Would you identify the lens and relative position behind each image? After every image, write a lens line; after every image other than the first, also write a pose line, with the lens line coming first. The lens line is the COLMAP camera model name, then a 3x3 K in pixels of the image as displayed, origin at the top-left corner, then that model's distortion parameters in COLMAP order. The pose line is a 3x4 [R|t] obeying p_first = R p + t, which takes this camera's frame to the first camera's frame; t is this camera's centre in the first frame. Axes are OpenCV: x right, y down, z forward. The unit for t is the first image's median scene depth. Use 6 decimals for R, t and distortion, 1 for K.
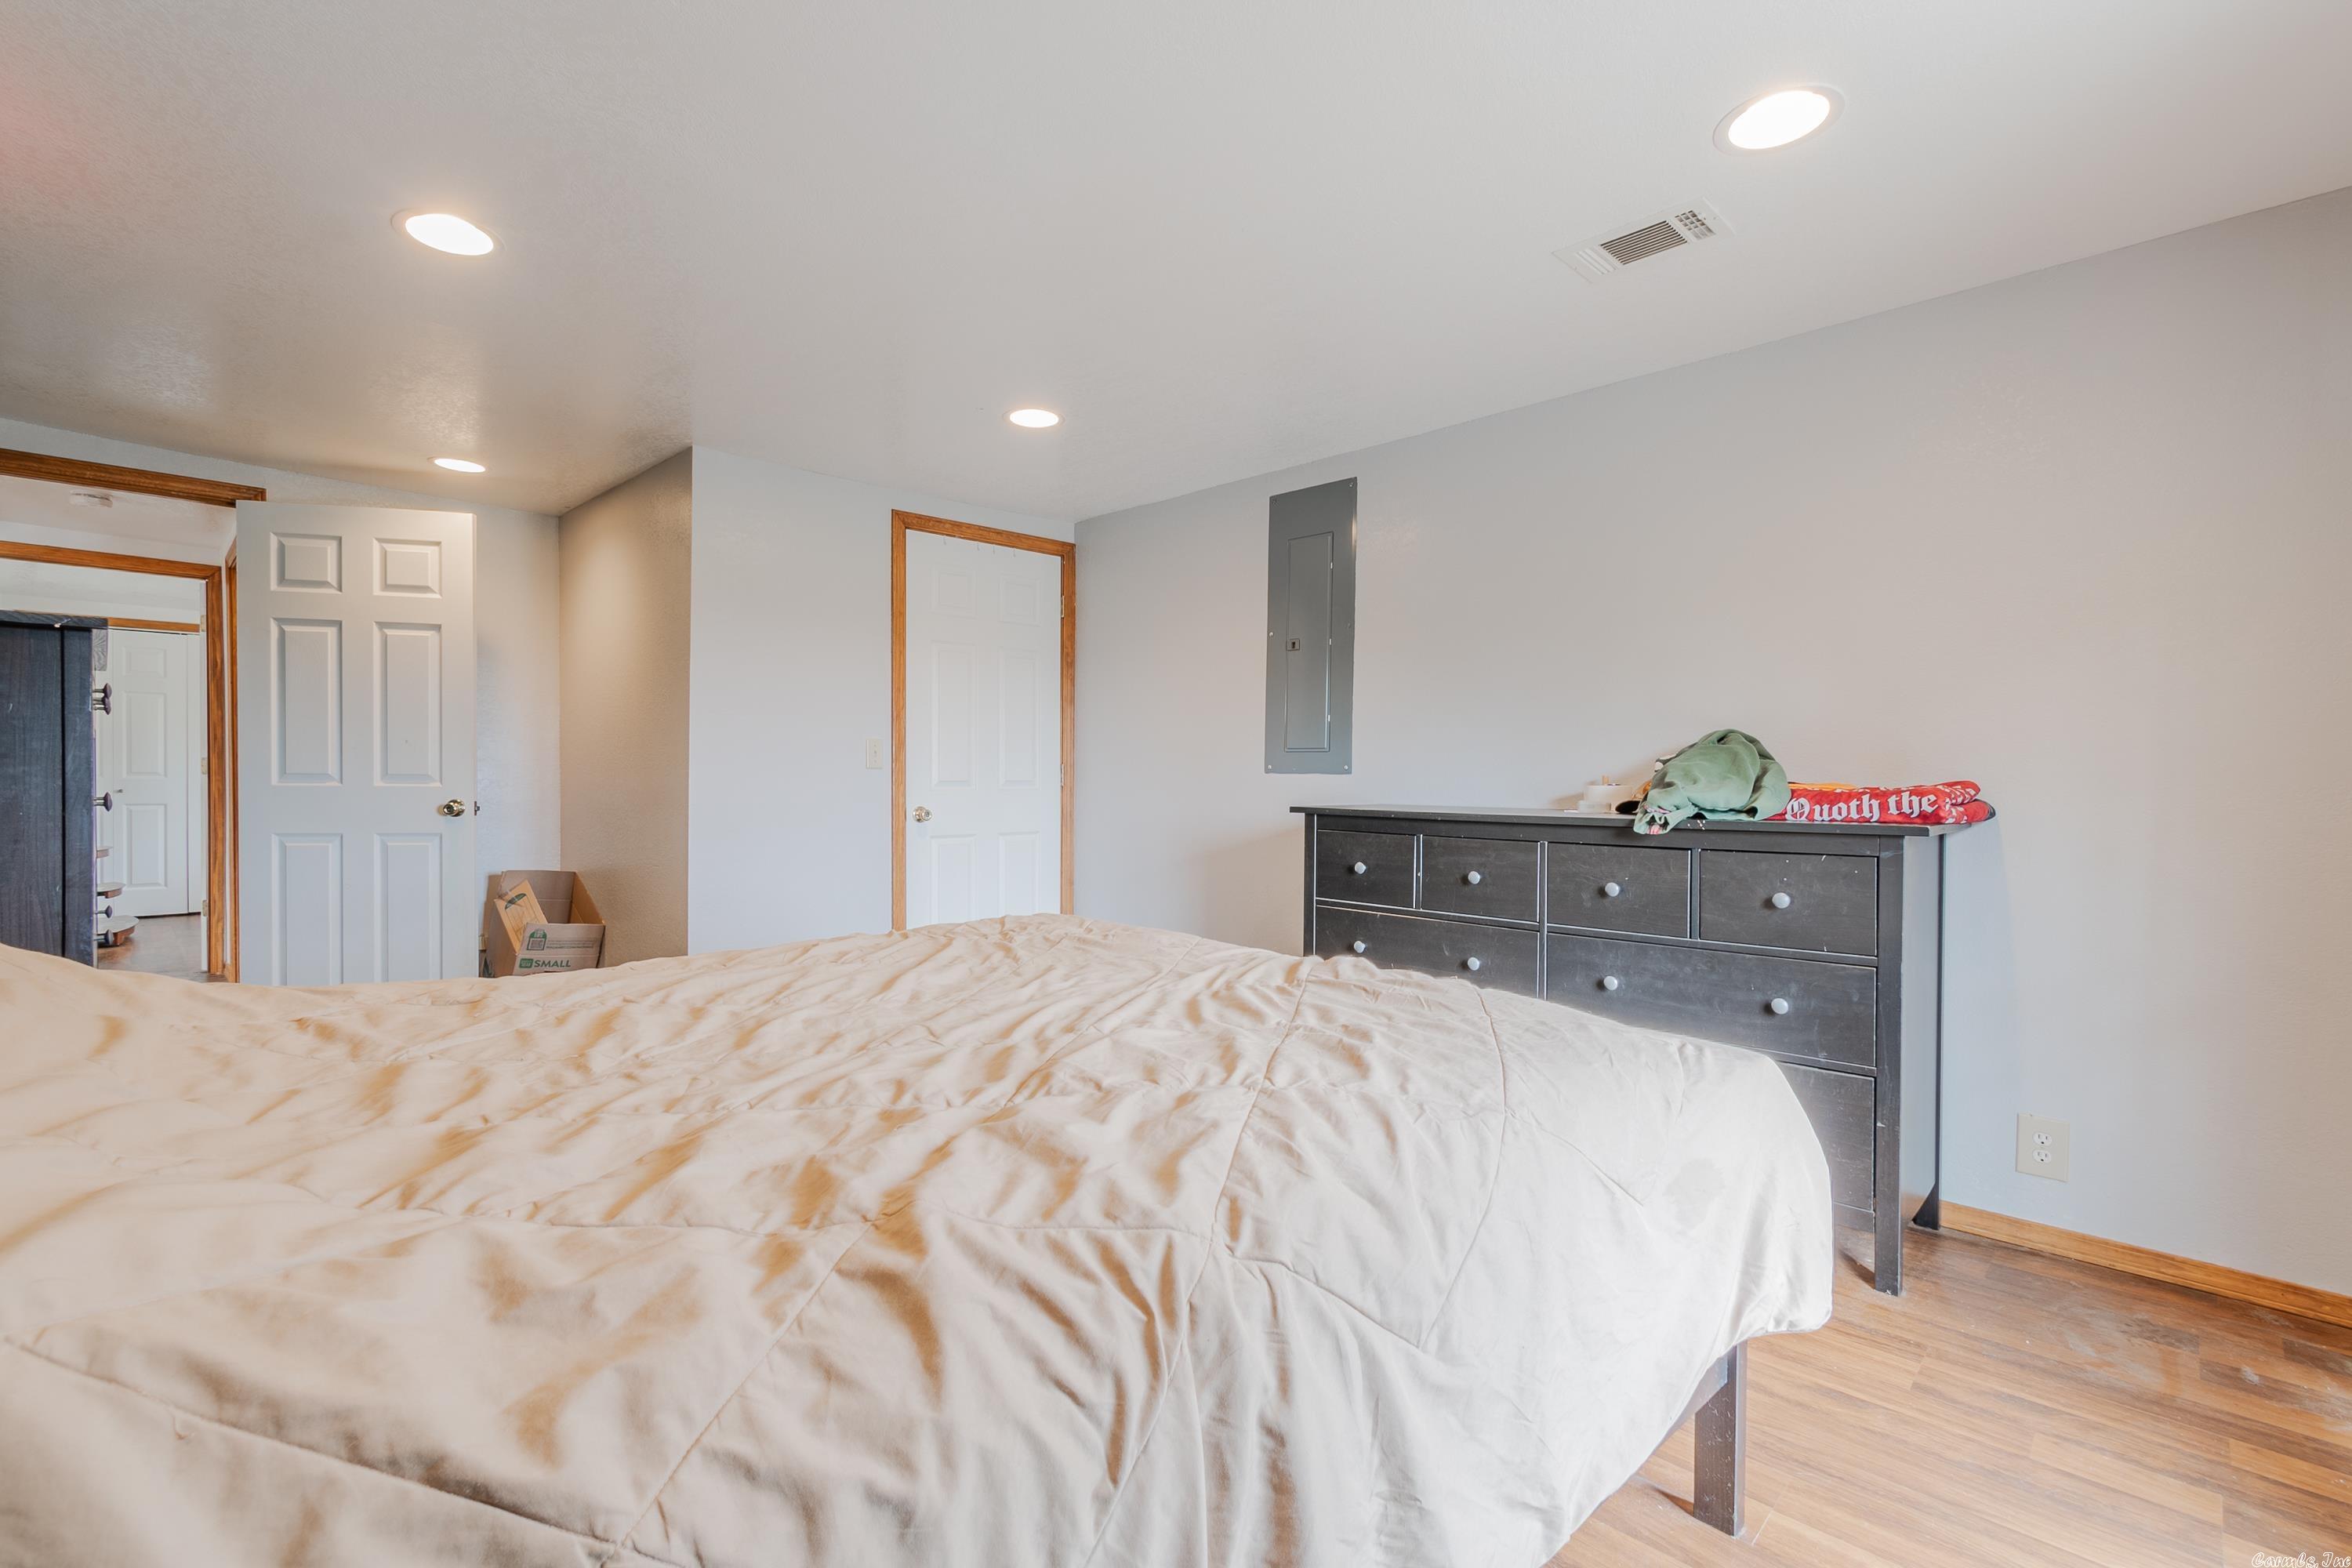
lens RADIAL K [[1040.8, 0, 1172.3], [0, 1040.8, 793.3], [0, 0, 1]] dist [0.002182, -0.000791]
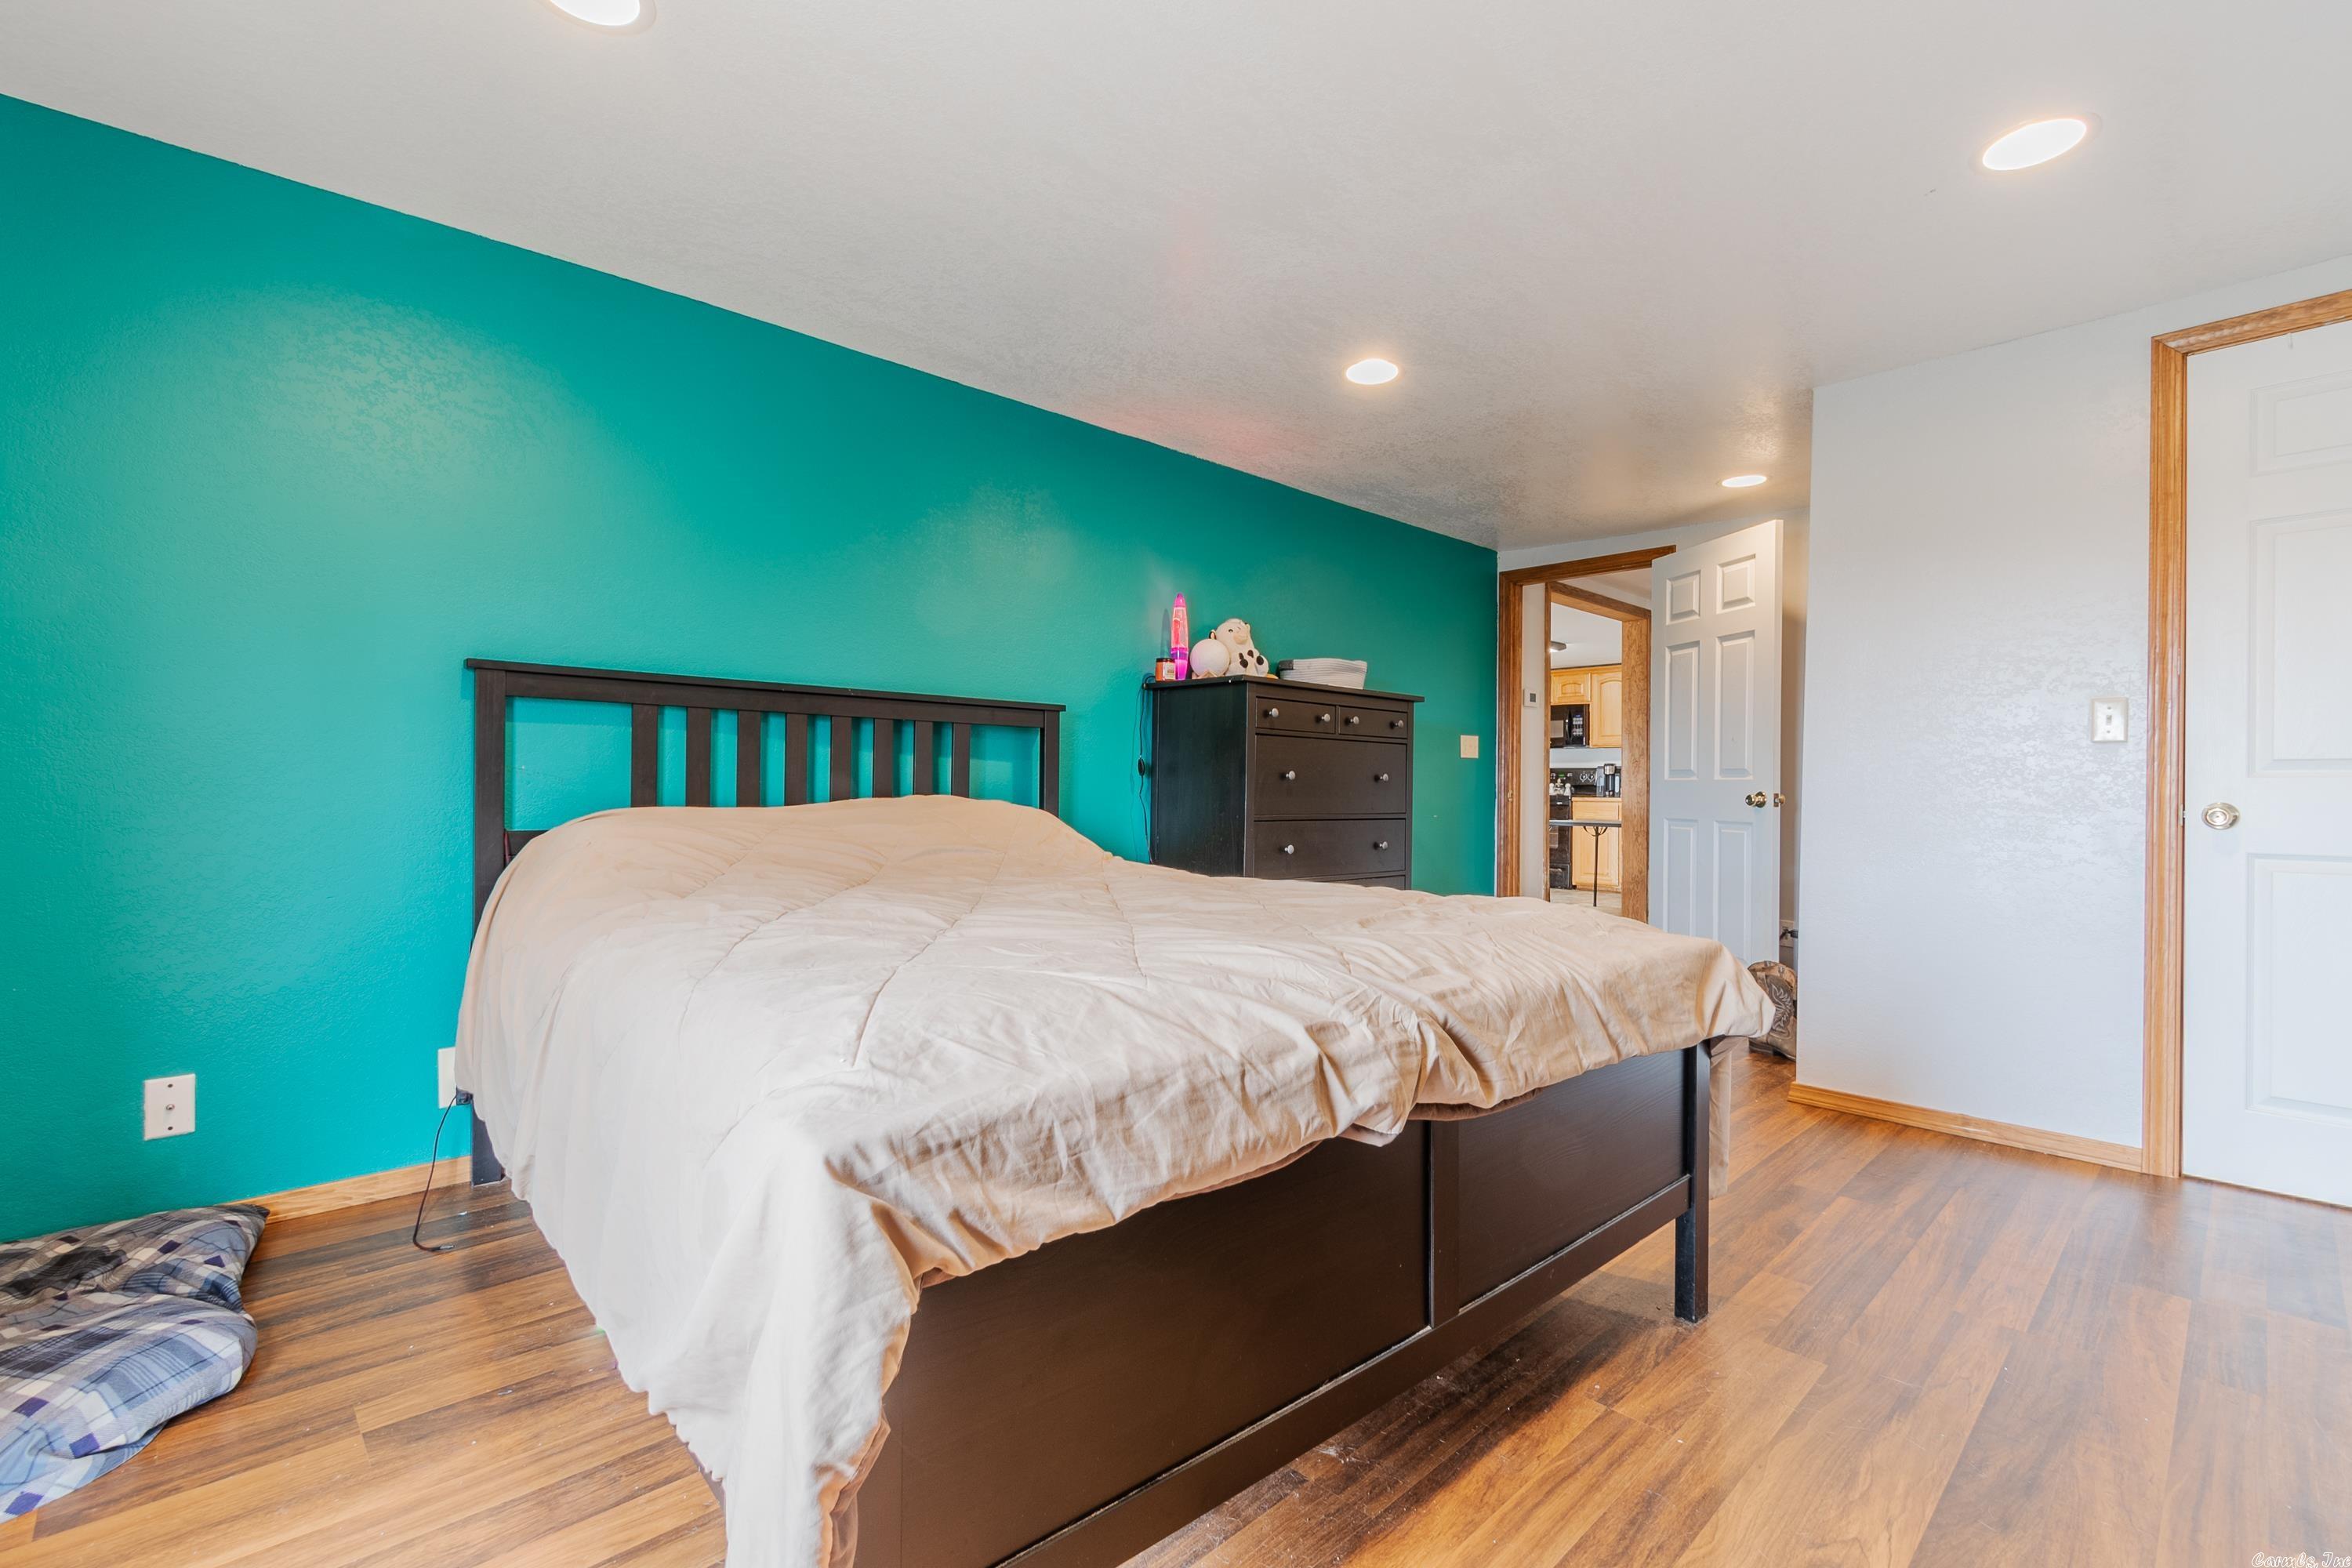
lens RADIAL K [[1040.8, 0, 1172.3], [0, 1040.8, 793.3], [0, 0, 1]] dist [0.002182, -0.000791]
pose [[-0.015180, -0.001629, -0.999883, 0.398258], [-0.018176, 0.999834, -0.001353, 0.020475], [0.999720, 0.018154, -0.015207, 0.426422]]
